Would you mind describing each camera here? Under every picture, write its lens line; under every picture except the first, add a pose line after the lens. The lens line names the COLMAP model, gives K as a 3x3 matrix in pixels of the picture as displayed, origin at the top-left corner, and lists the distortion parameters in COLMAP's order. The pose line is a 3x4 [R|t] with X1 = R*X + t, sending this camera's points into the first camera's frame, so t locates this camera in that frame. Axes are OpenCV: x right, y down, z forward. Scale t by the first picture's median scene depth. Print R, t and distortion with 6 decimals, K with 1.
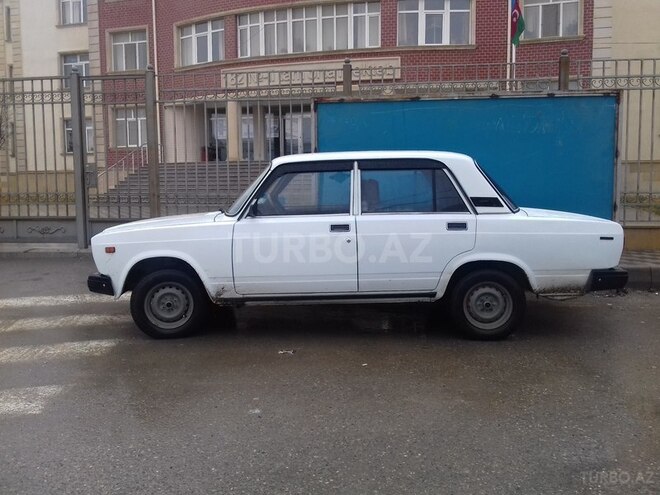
lens RADIAL K [[651.2, 0, 330.0], [0, 651.2, 247.5], [0, 0, 1]] dist [-0.001071, -0.013925]
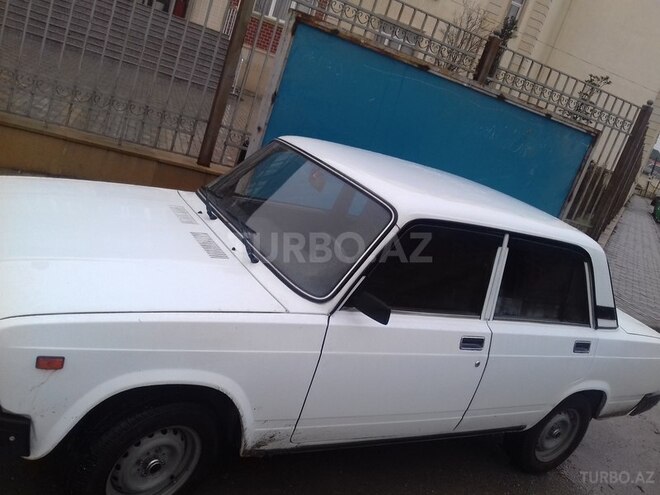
lens RADIAL K [[651.2, 0, 330.0], [0, 651.2, 247.5], [0, 0, 1]] dist [-0.001071, -0.013925]
pose [[0.763571, 0.105627, 0.637027, -0.472647], [-0.268434, 0.949171, 0.164373, -0.175106], [-0.587285, -0.296510, 0.753113, 0.632754]]
